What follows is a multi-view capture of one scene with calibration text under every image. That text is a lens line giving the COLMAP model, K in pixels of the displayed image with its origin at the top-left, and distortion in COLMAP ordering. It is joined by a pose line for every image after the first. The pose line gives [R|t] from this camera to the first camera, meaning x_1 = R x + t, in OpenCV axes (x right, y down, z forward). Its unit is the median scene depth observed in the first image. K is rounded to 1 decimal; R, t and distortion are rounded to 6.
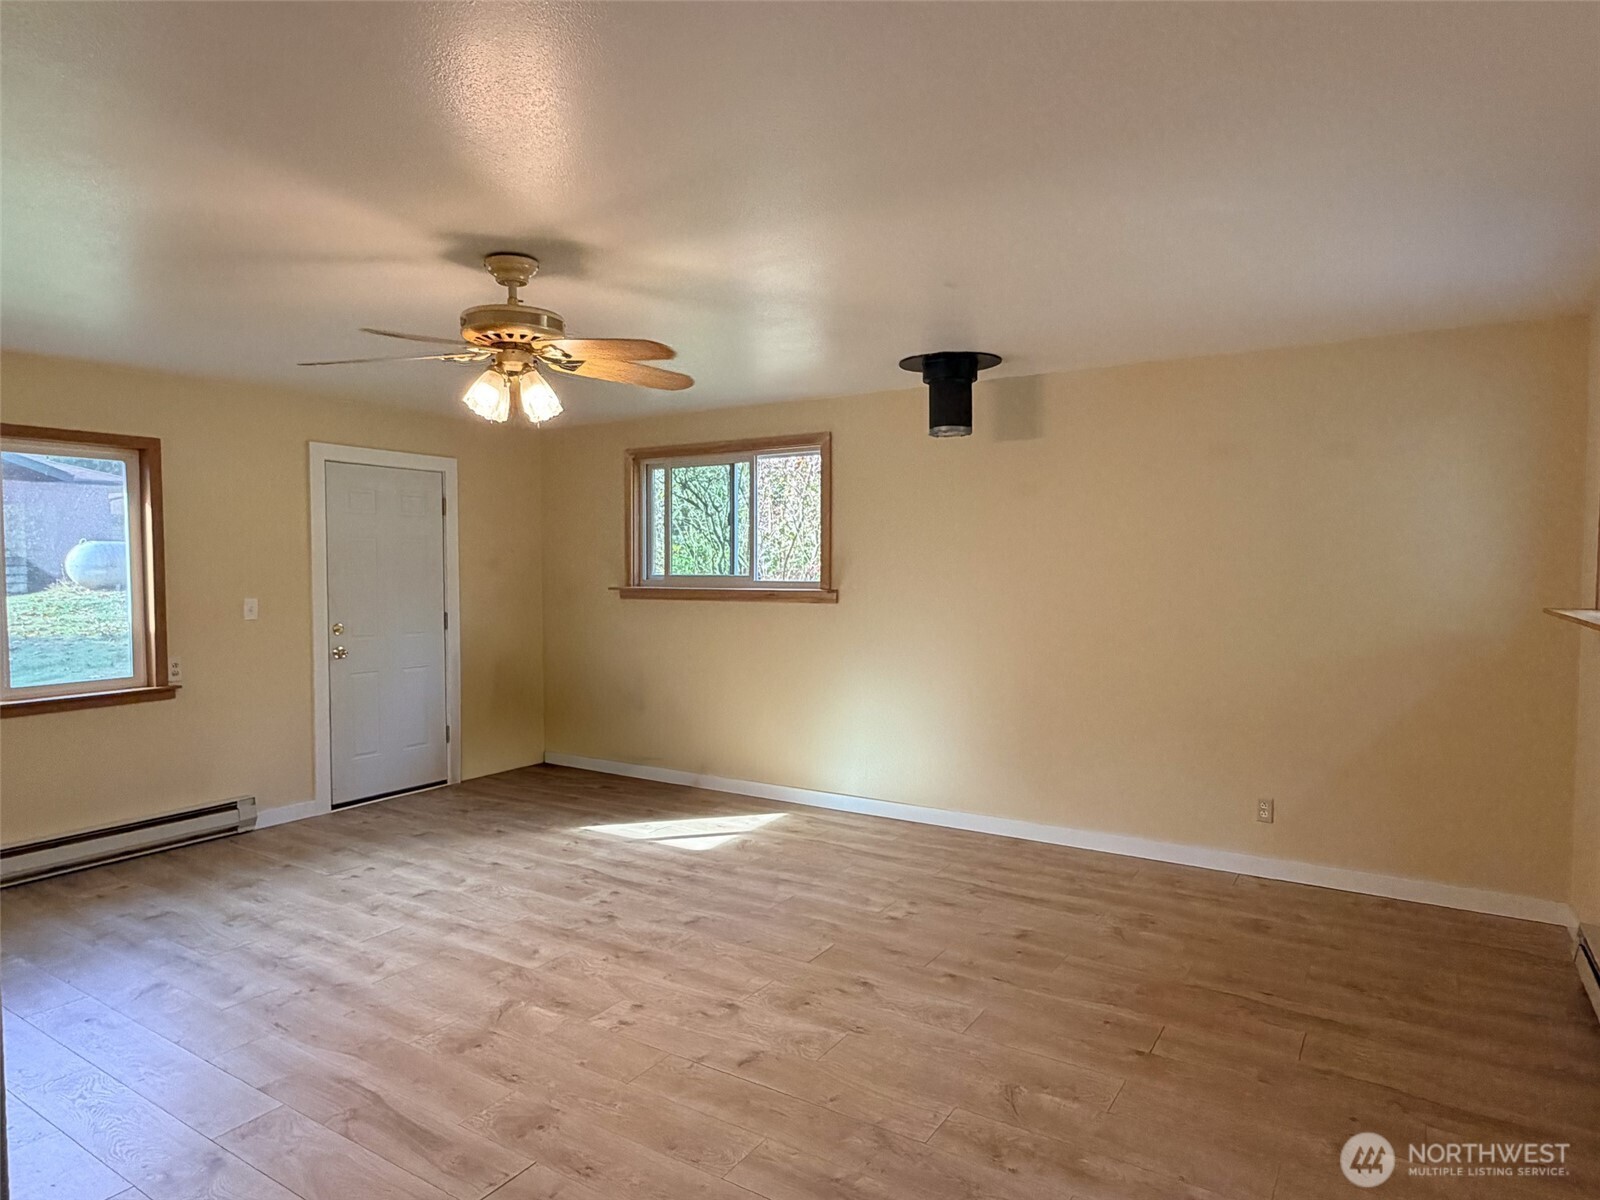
lens RADIAL K [[967.0, 0, 805.6], [0, 967.0, 609.7], [0, 0, 1]] dist [-0.003354, 0.002324]
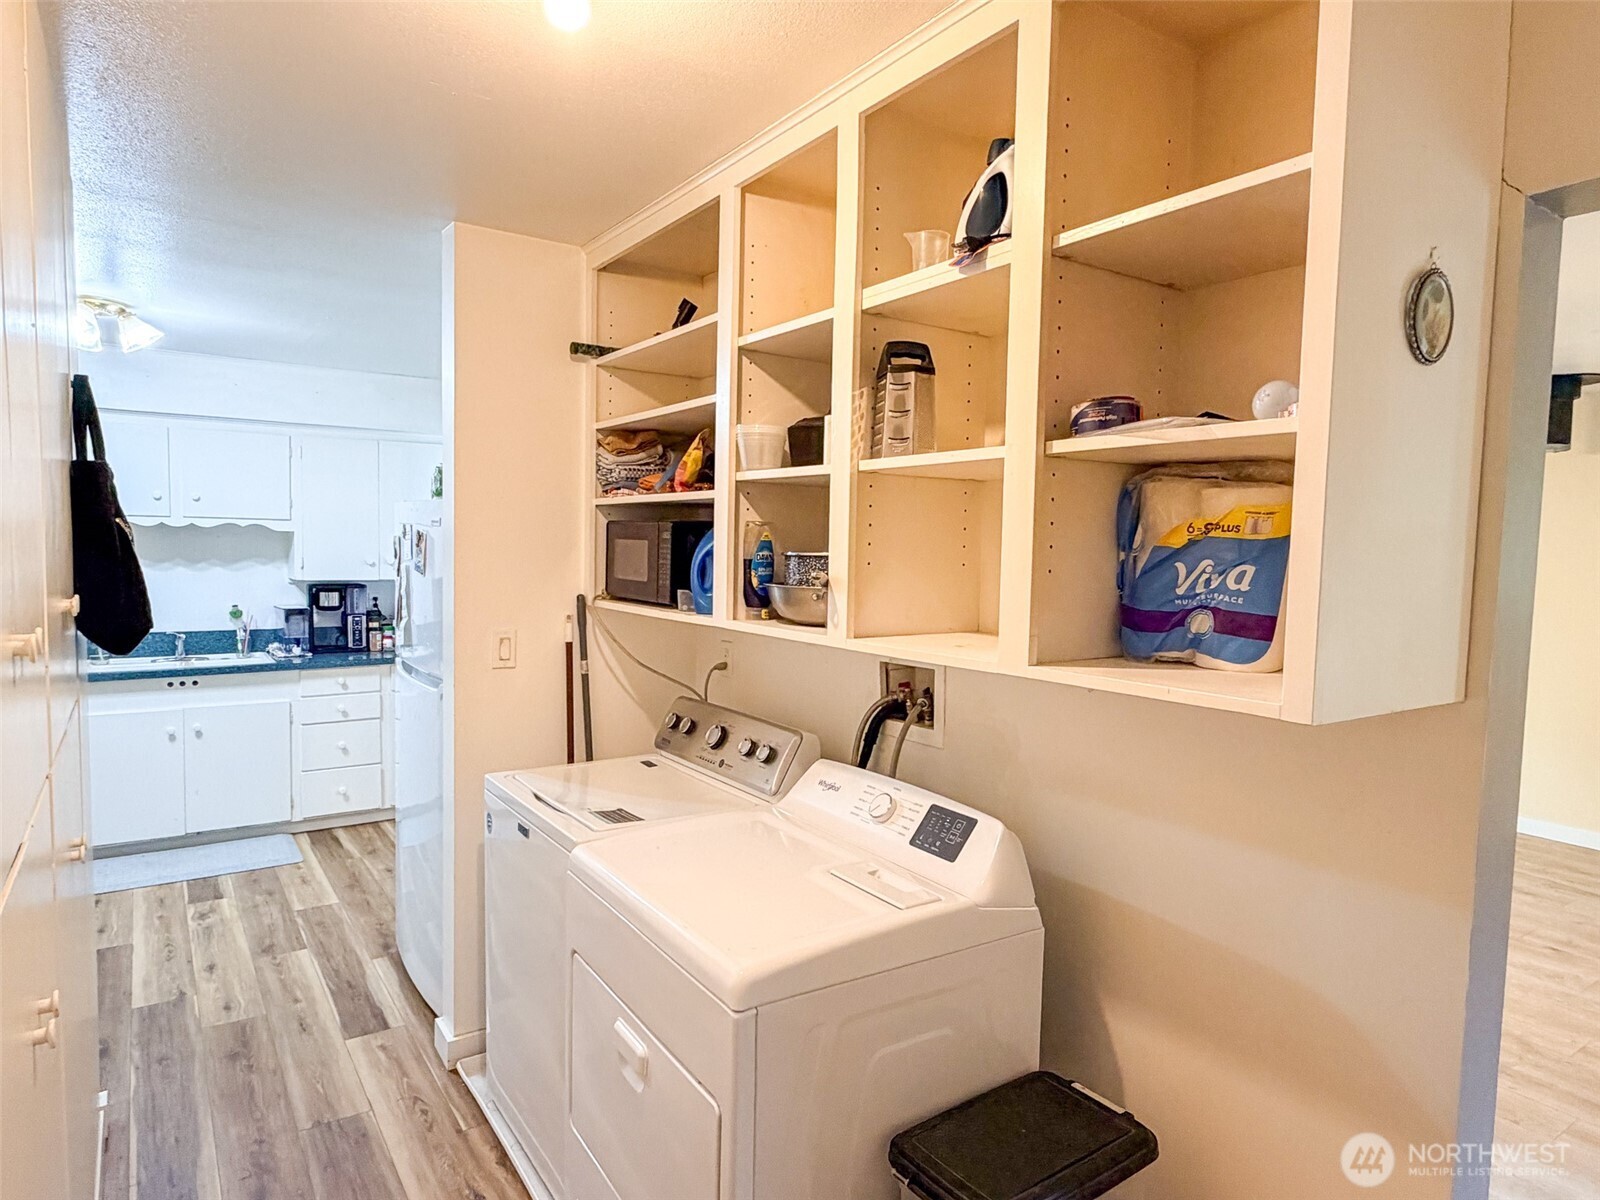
lens RADIAL K [[967.0, 0, 806.4], [0, 967.0, 606.5], [0, 0, 1]] dist [-0.003354, 0.002324]
pose [[0.920680, 0.049205, -0.387205, -0.203615], [-0.042781, 0.998767, 0.025197, -0.006241], [0.387967, -0.006634, 0.921649, -0.317853]]
